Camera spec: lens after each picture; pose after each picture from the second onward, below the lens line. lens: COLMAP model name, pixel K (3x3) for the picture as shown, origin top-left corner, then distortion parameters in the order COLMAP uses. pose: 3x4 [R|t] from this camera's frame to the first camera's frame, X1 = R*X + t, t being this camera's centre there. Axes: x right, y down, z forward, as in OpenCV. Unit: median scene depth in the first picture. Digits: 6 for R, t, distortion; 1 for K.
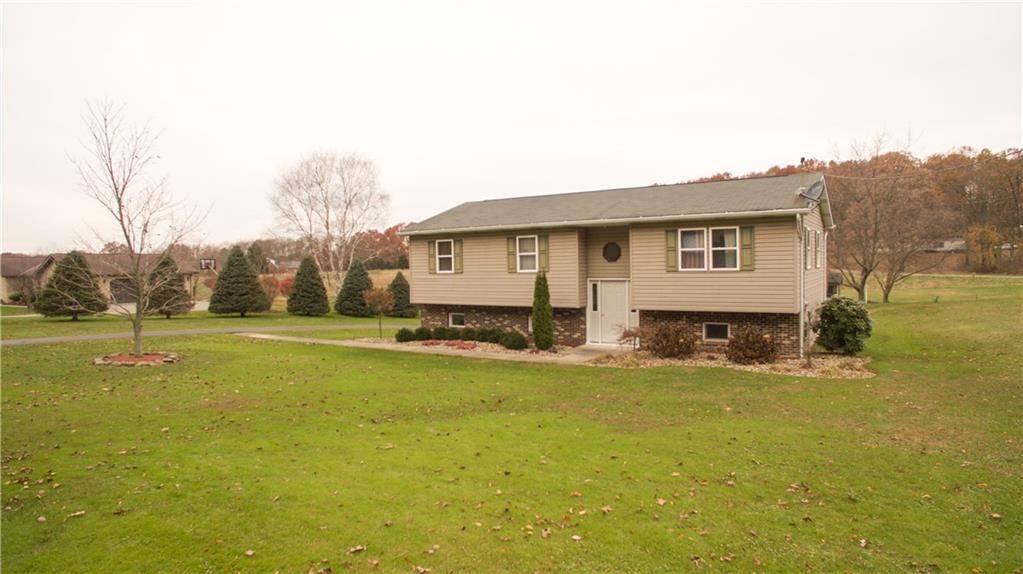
lens RADIAL K [[587.9, 0, 511.5], [0, 587.9, 287.0], [0, 0, 1]] dist [0.001099, 0.000052]
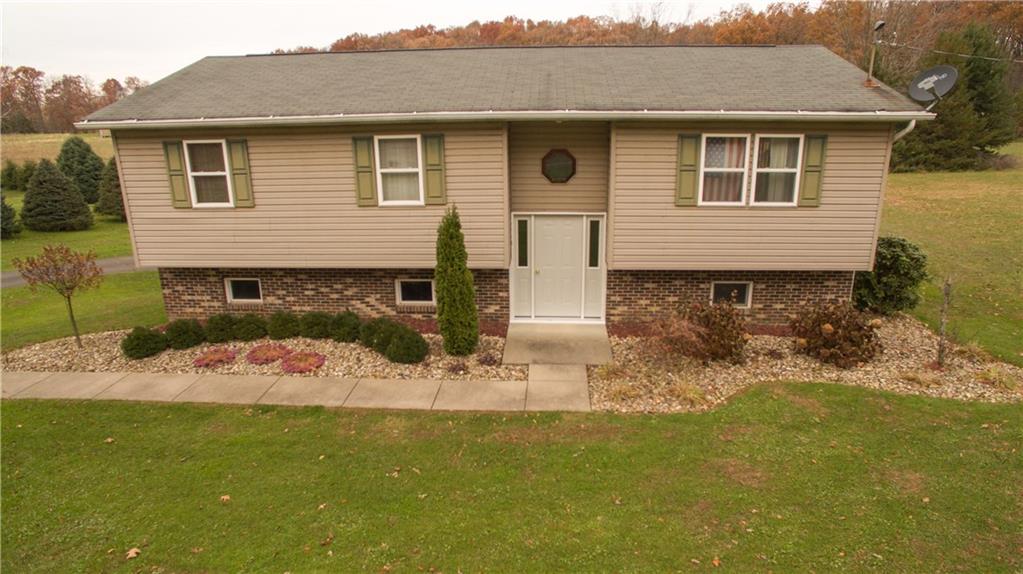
lens RADIAL K [[600.1, 0, 511.5], [0, 600.1, 287.0], [0, 0, 1]] dist [-0.068406, 0.000299]
pose [[0.874407, -0.129774, 0.467517, -0.150656], [0.017932, 0.971552, 0.236147, -0.080819], [-0.484862, -0.198105, 0.851859, 0.488392]]
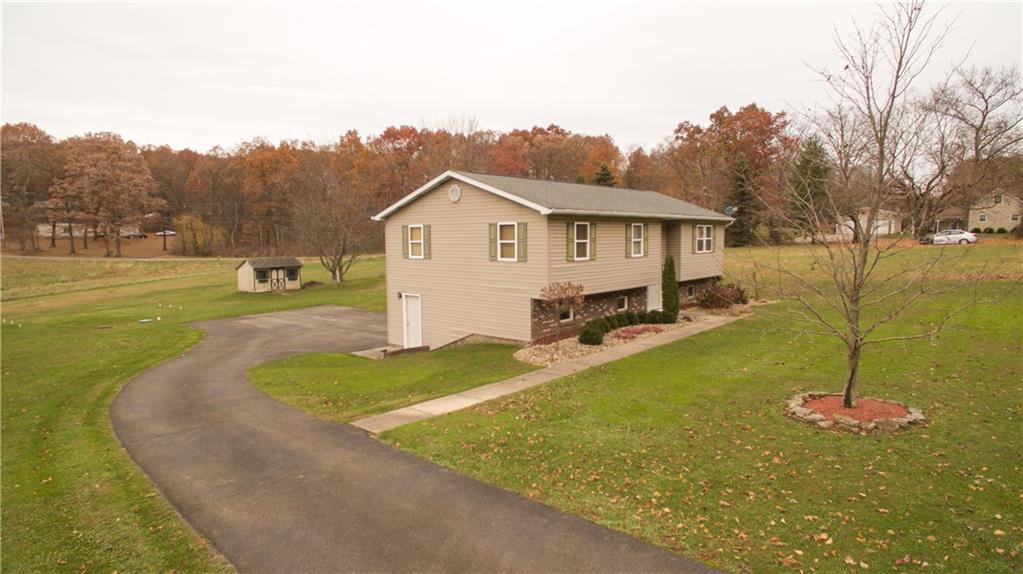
lens RADIAL K [[587.9, 0, 511.5], [0, 587.9, 287.0], [0, 0, 1]] dist [0.001099, 0.000052]
pose [[0.127584, -0.053440, 0.990387, -1.134029], [0.064178, 0.996900, 0.045524, -0.033969], [-0.989749, 0.057753, 0.130619, 1.115741]]
